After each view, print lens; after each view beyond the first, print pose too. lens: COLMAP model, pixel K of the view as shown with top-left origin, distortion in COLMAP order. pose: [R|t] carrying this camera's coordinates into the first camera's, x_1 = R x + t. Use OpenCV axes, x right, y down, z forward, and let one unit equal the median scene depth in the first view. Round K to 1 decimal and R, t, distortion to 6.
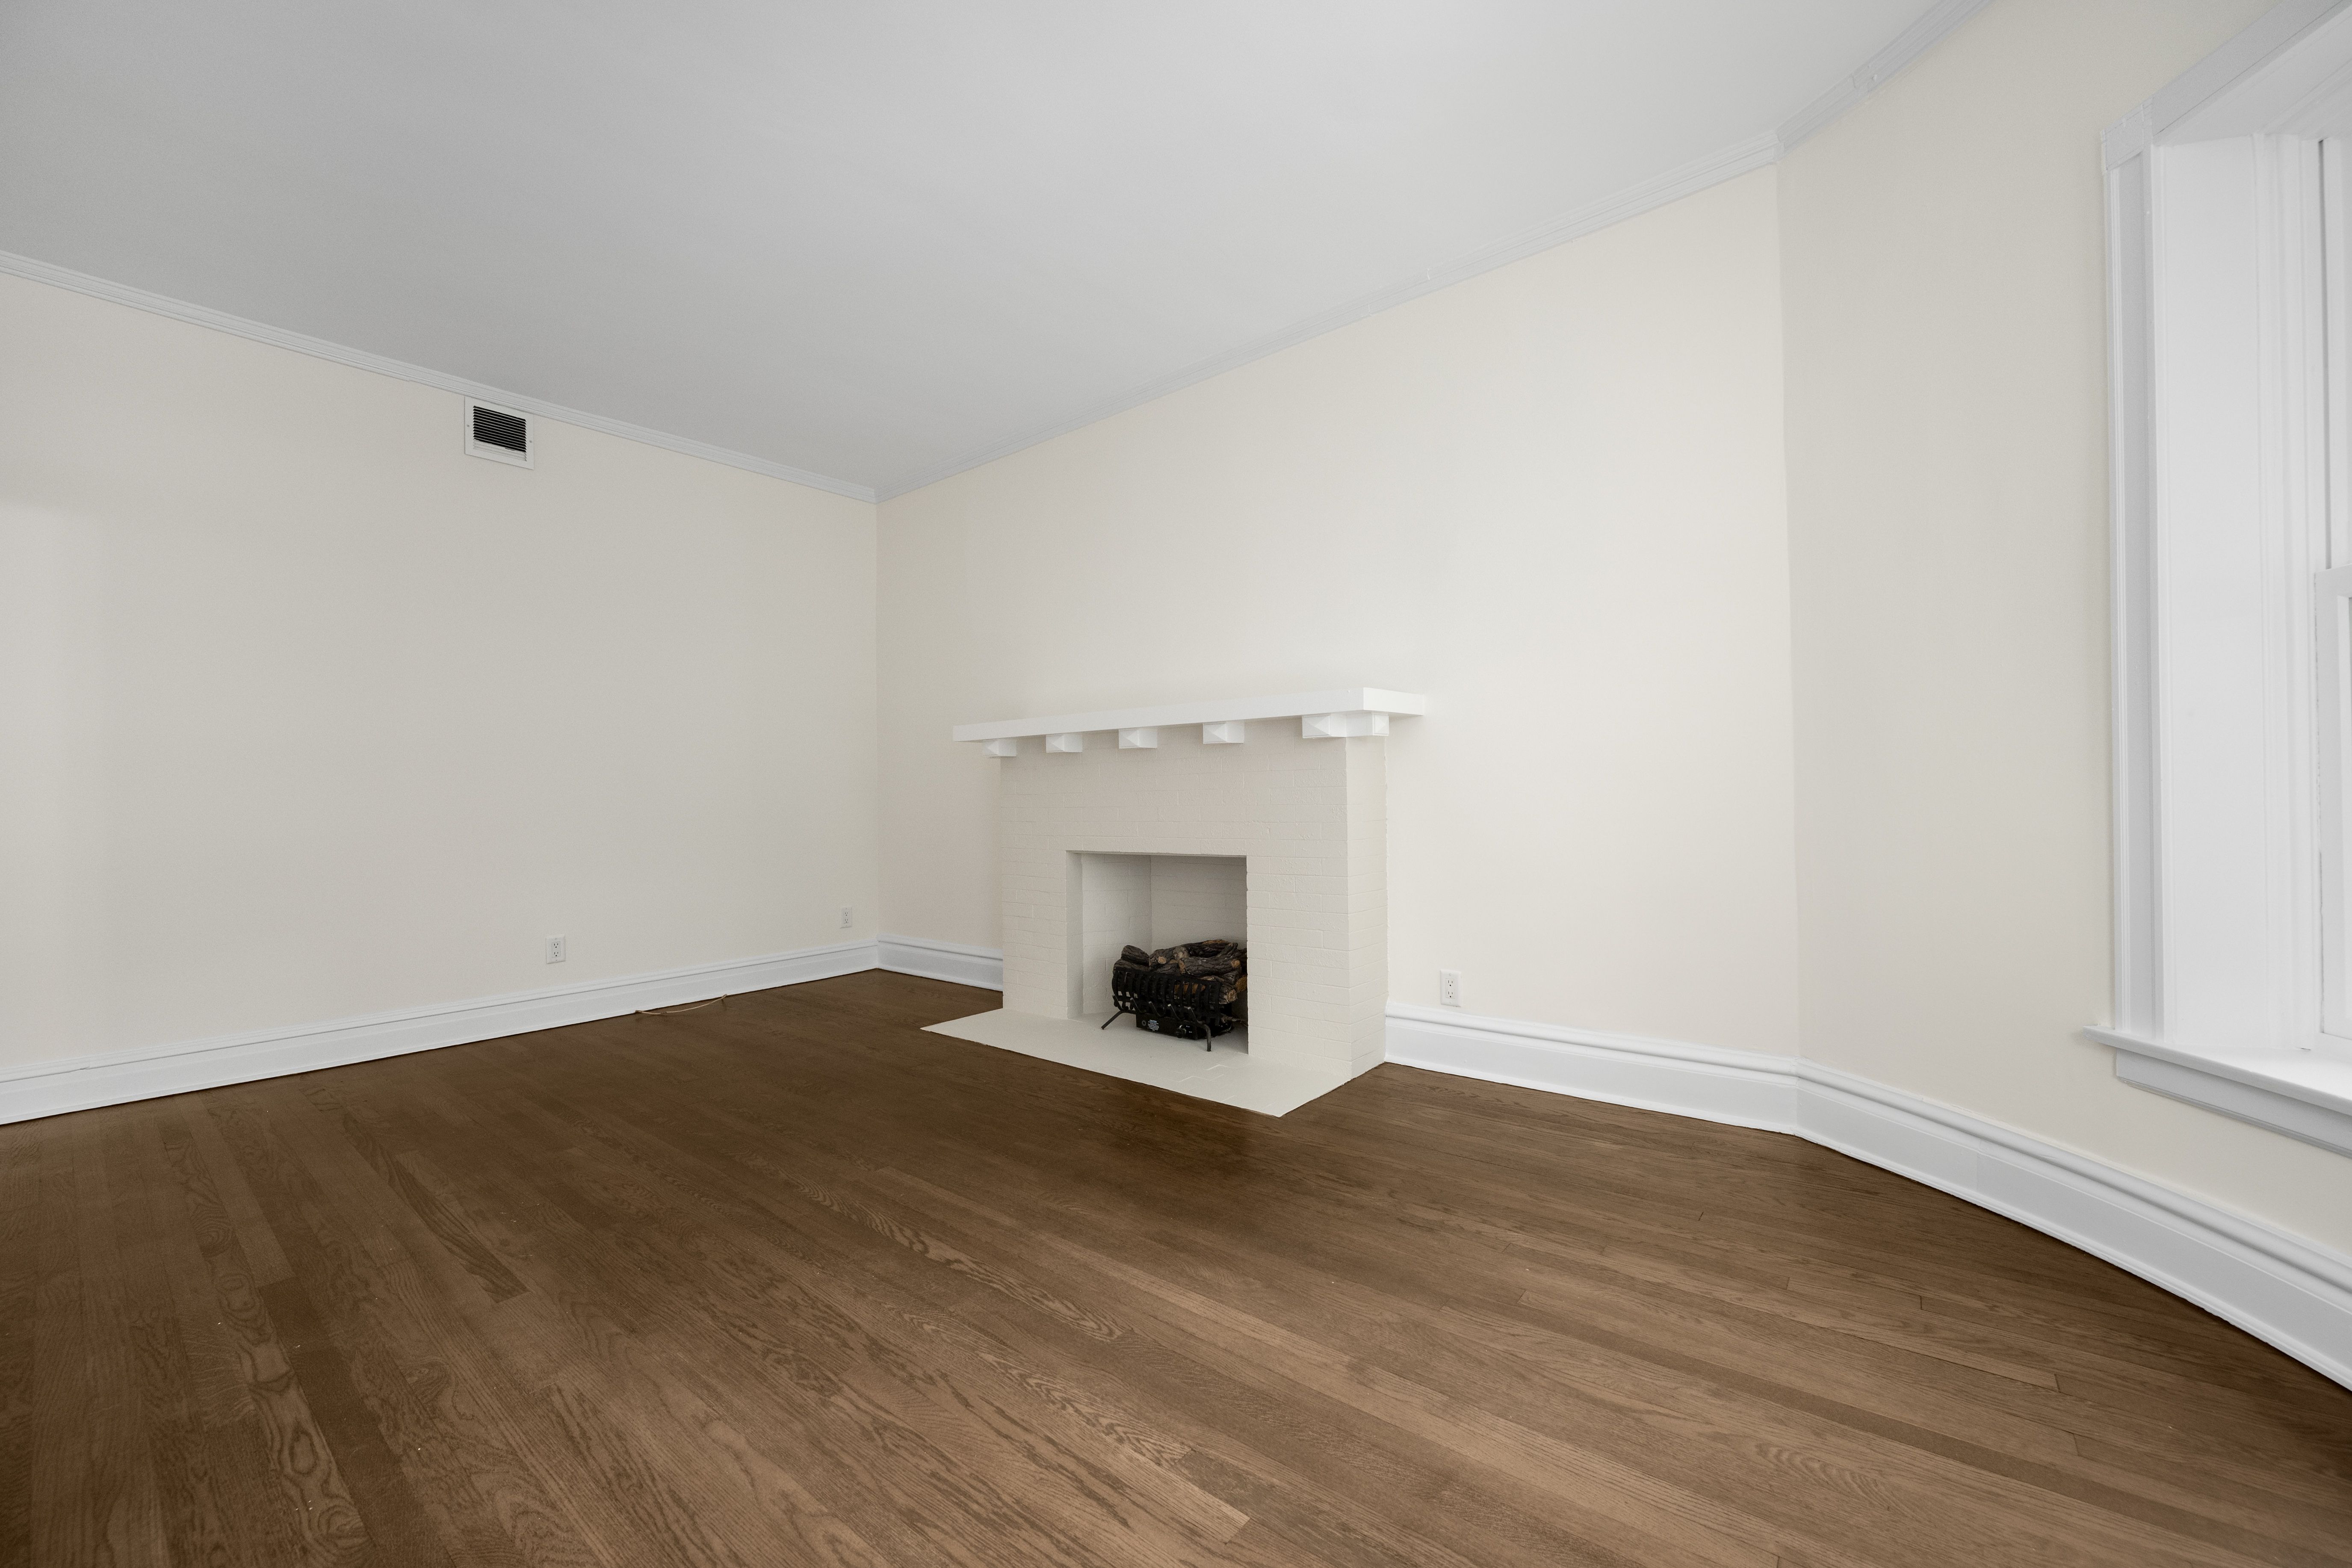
lens RADIAL K [[934.2, 0, 1183.3], [0, 934.2, 796.8], [0, 0, 1]] dist [0.002830, -0.000214]
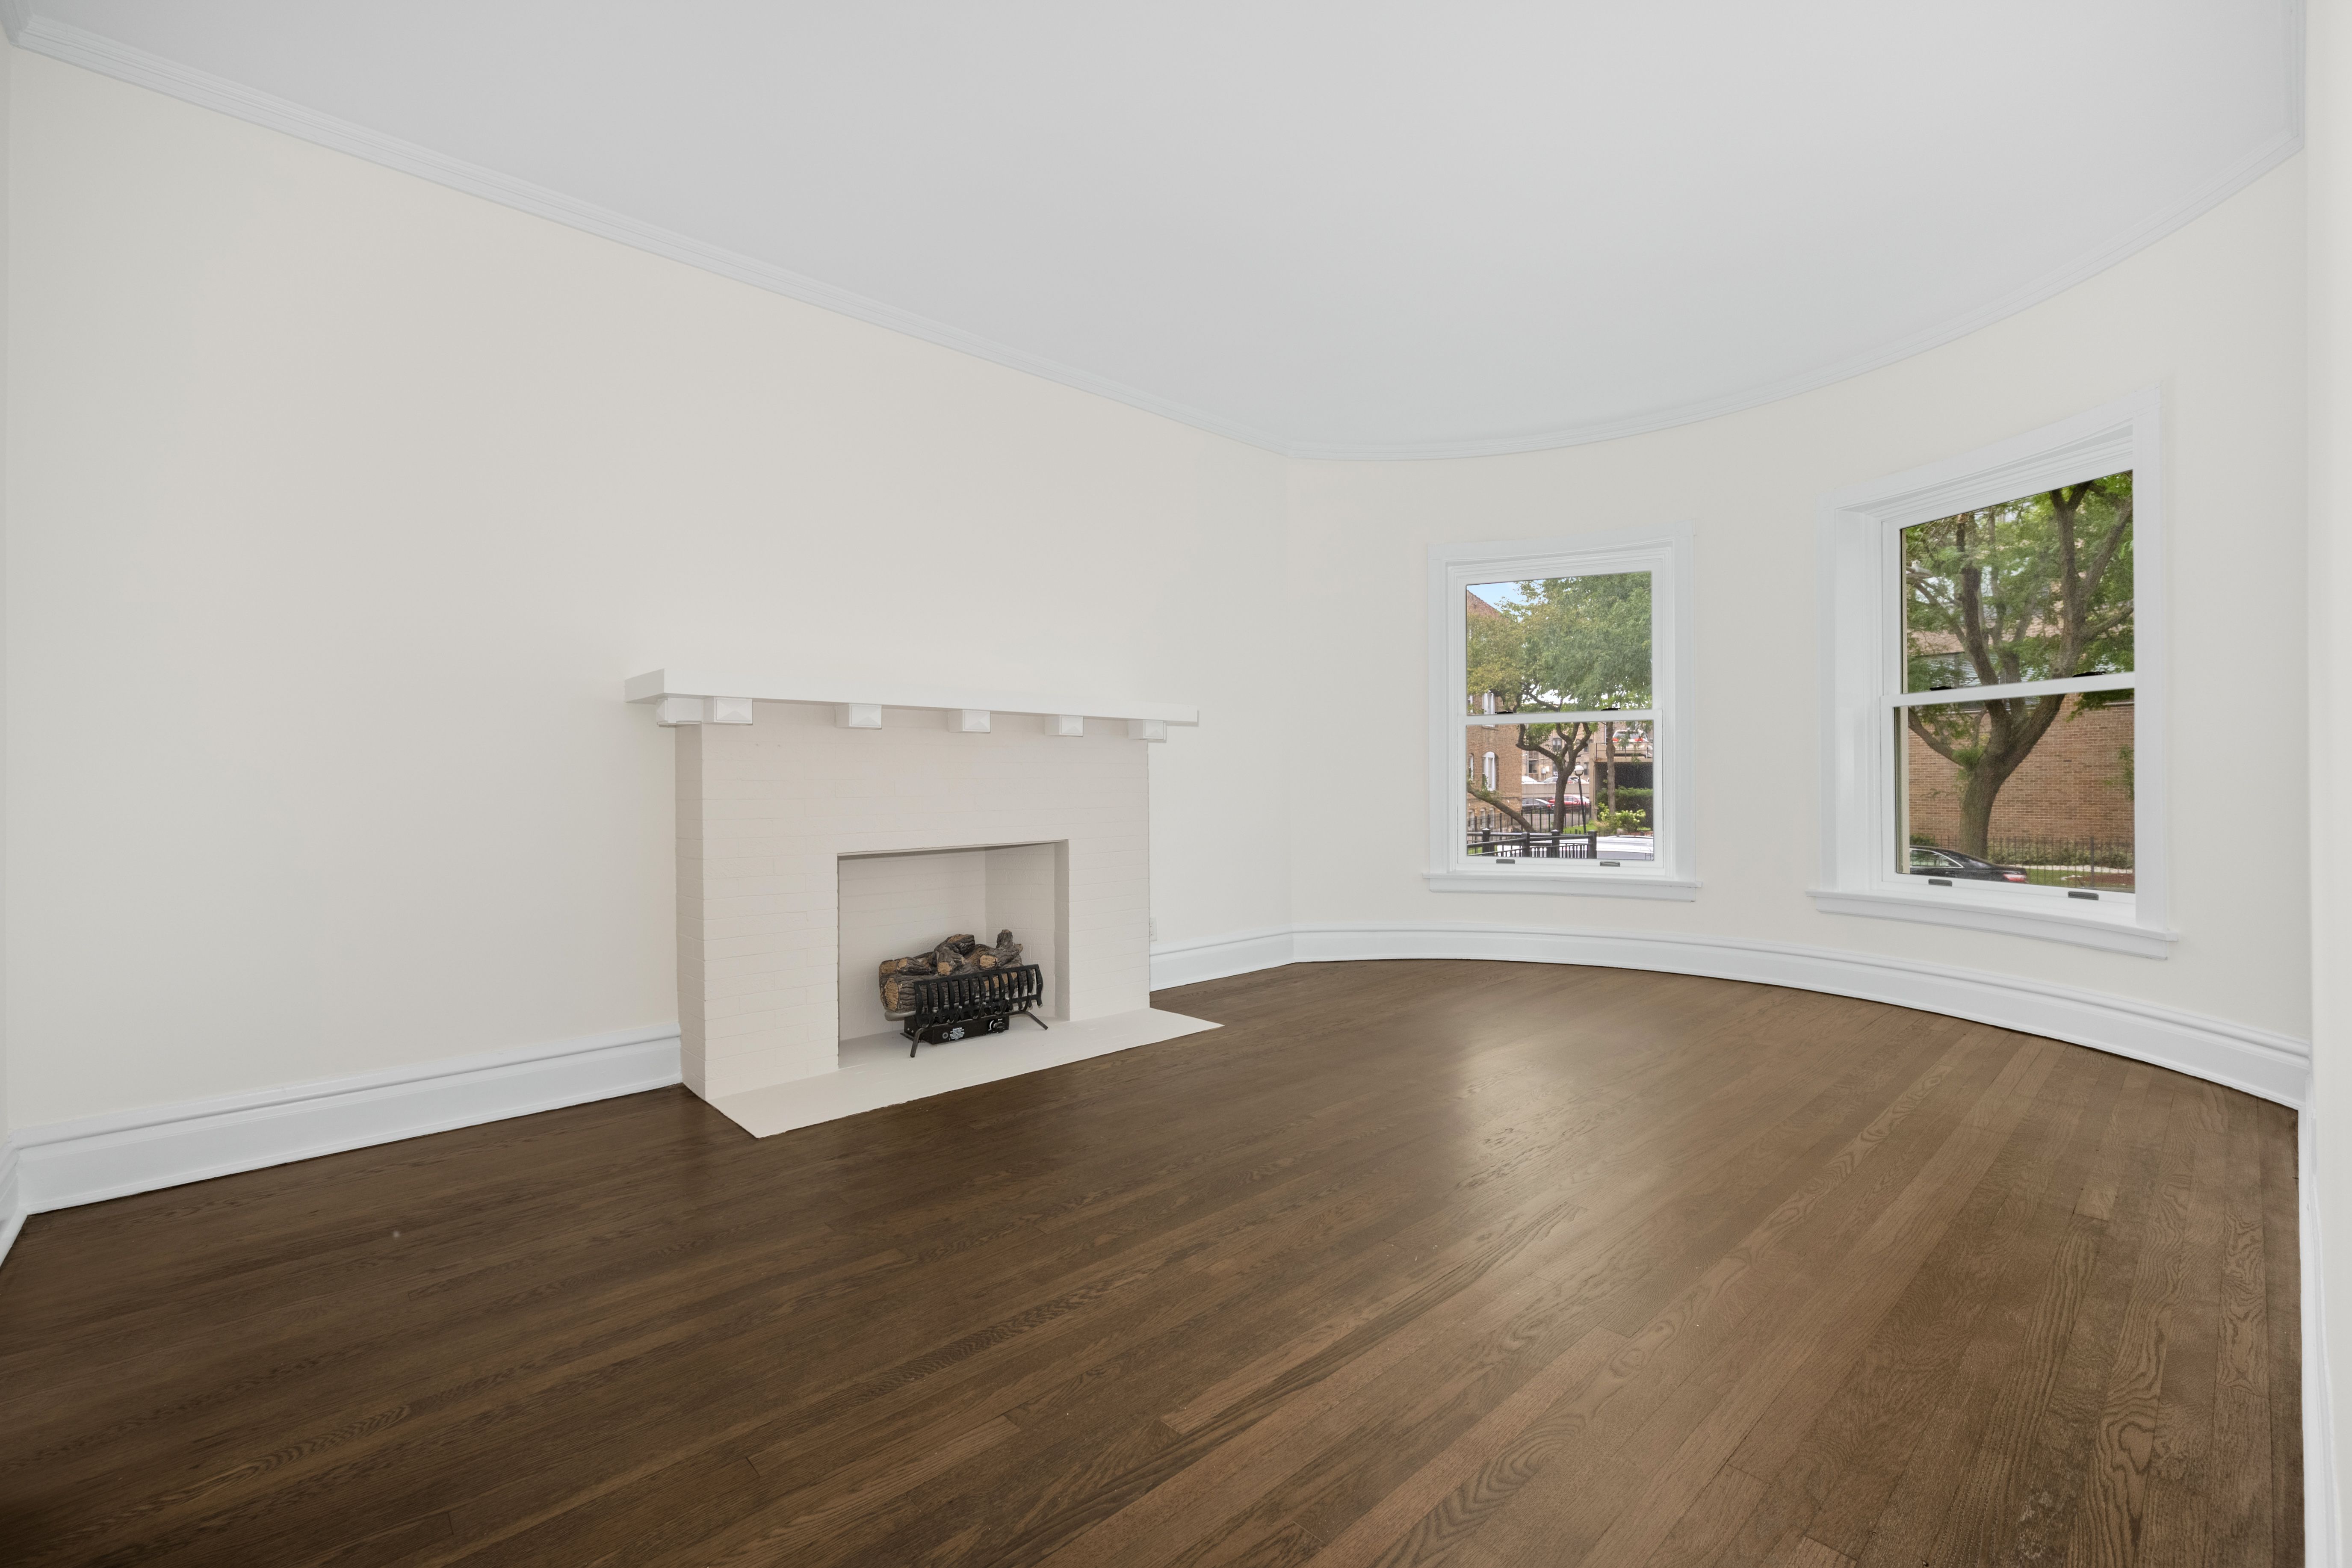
lens RADIAL K [[998.7, 0, 1187.8], [0, 998.7, 784.8], [0, 0, 1]] dist [0.003813, 0.000423]
pose [[0.133160, 0.016649, 0.990955, -1.664771], [0.006986, 0.999818, -0.017737, 0.031914], [-0.991070, 0.009285, 0.133020, 1.086258]]
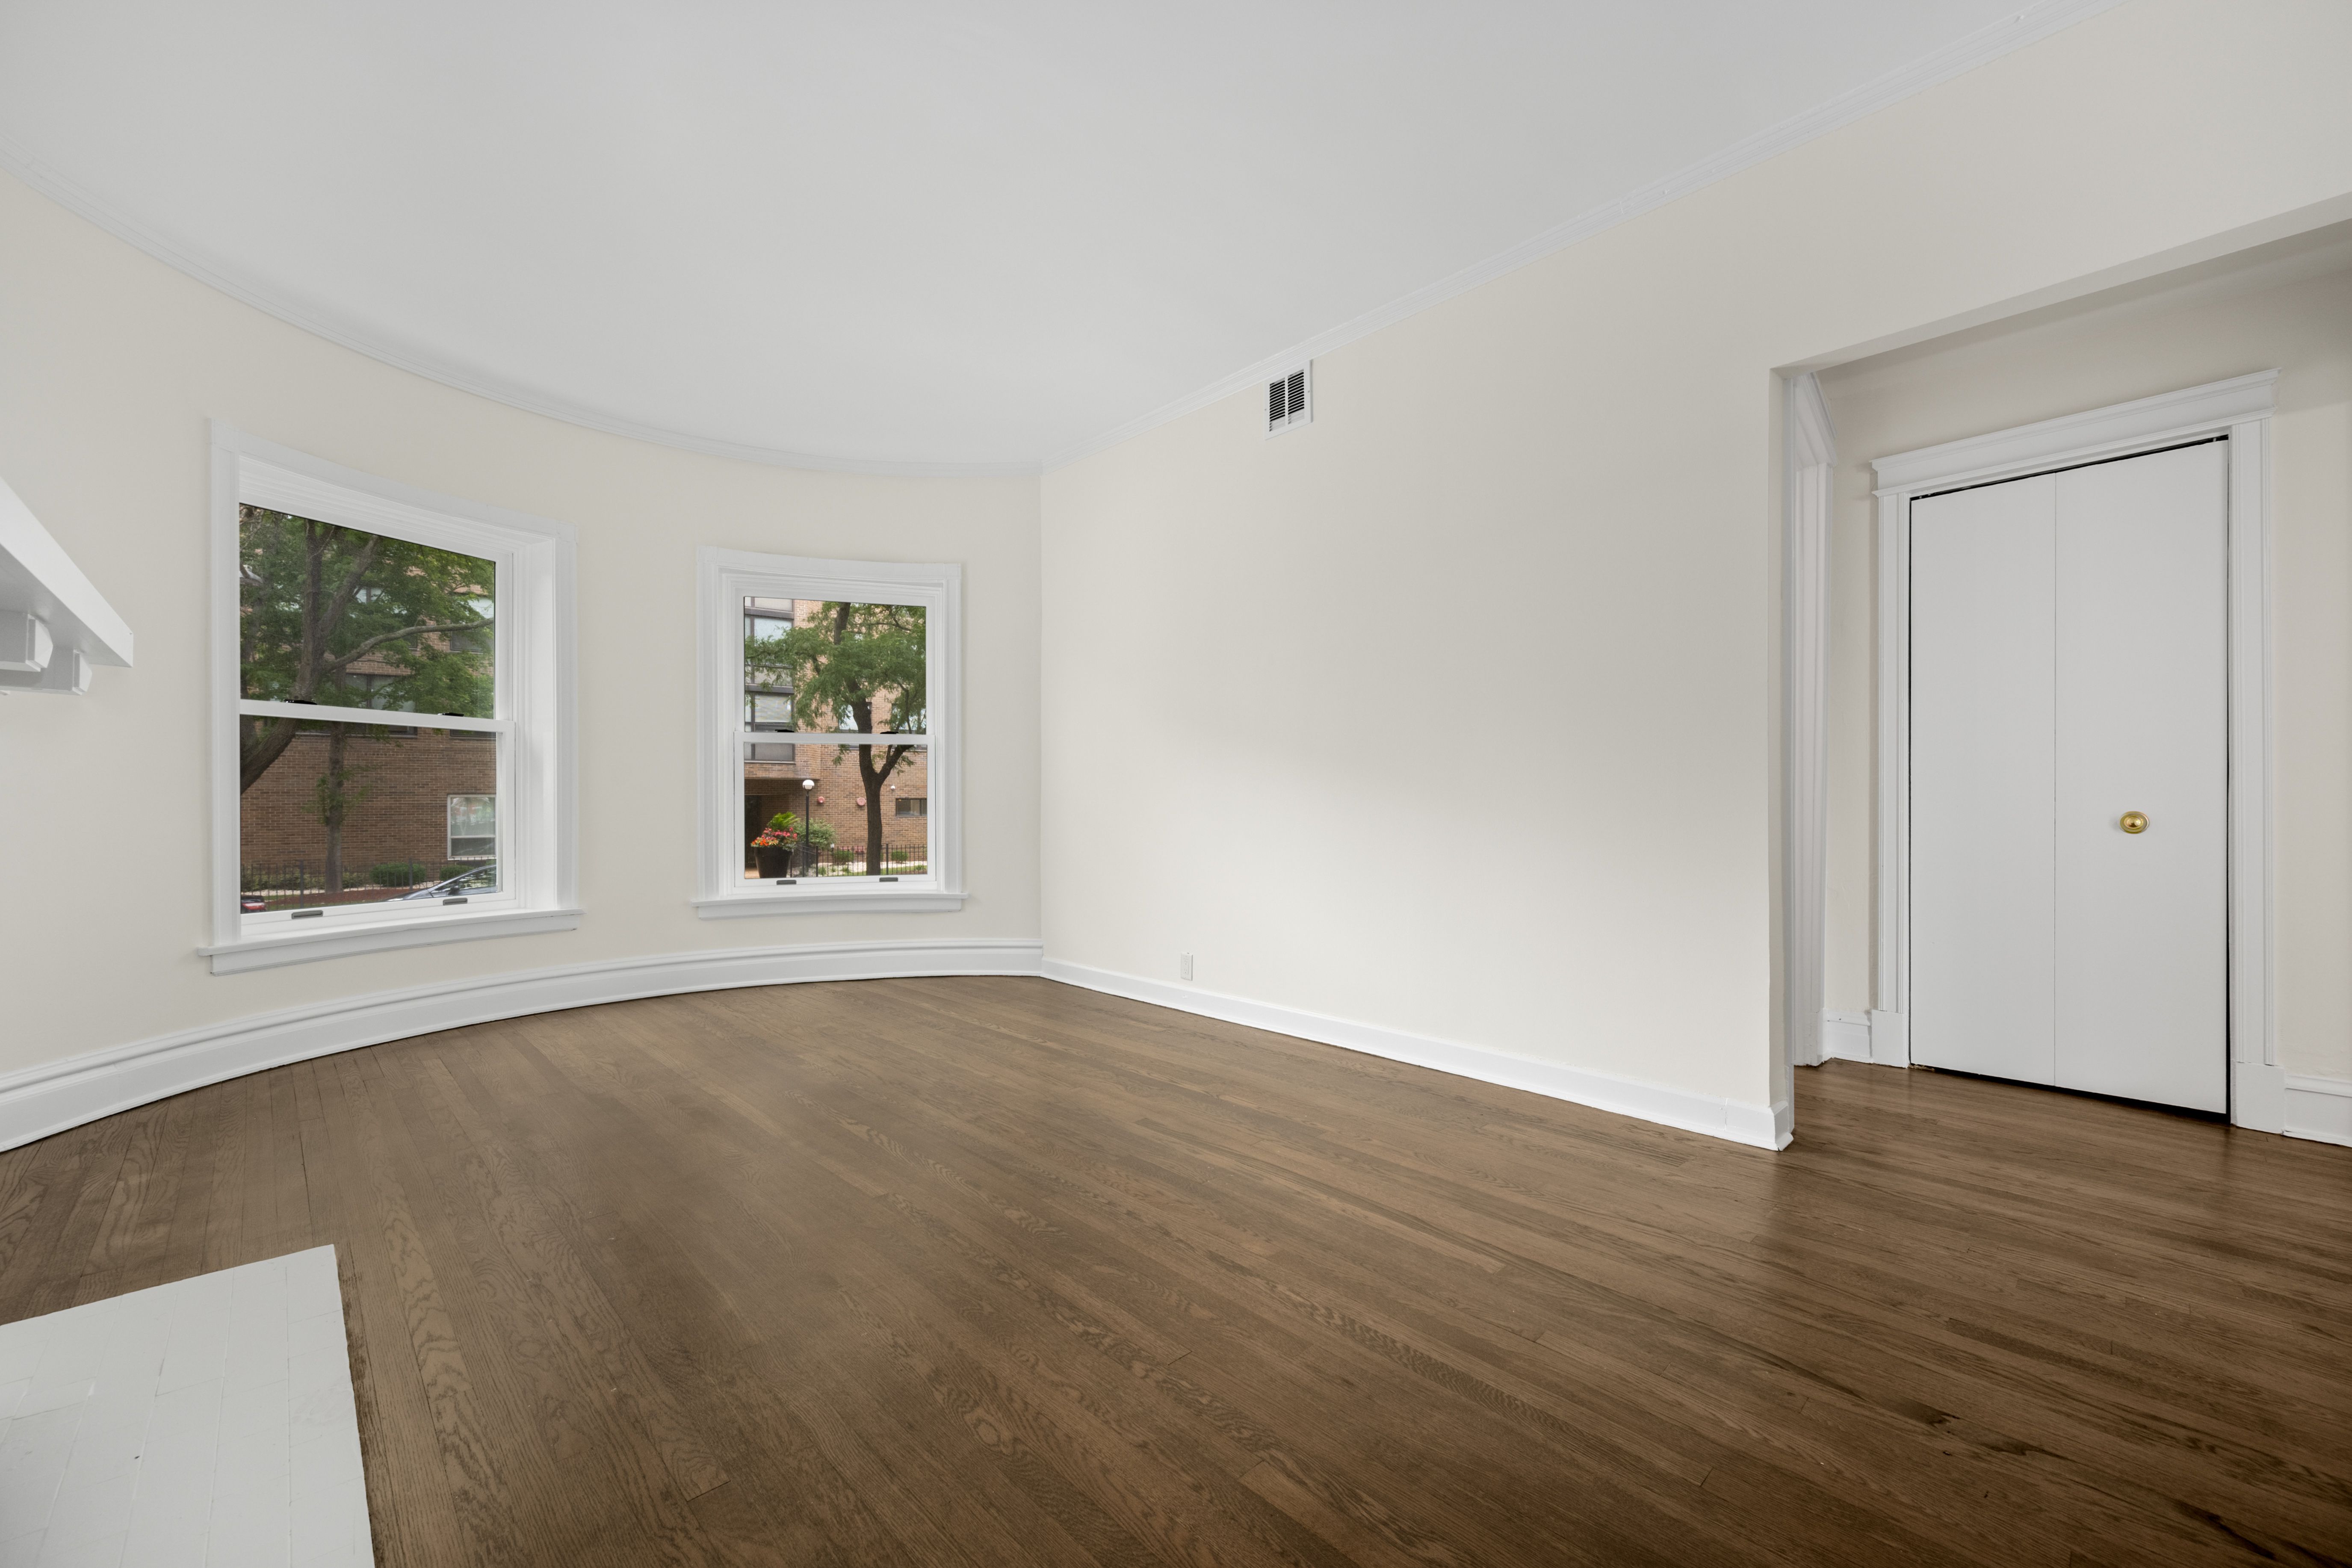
lens RADIAL K [[934.2, 0, 1189.8], [0, 934.2, 798.6], [0, 0, 1]] dist [0.002830, -0.000214]
pose [[-0.993803, 0.020039, 0.109333, -0.809179], [0.019686, 0.999797, -0.004312, 0.019177], [-0.109398, -0.002133, -0.993996, 2.077956]]
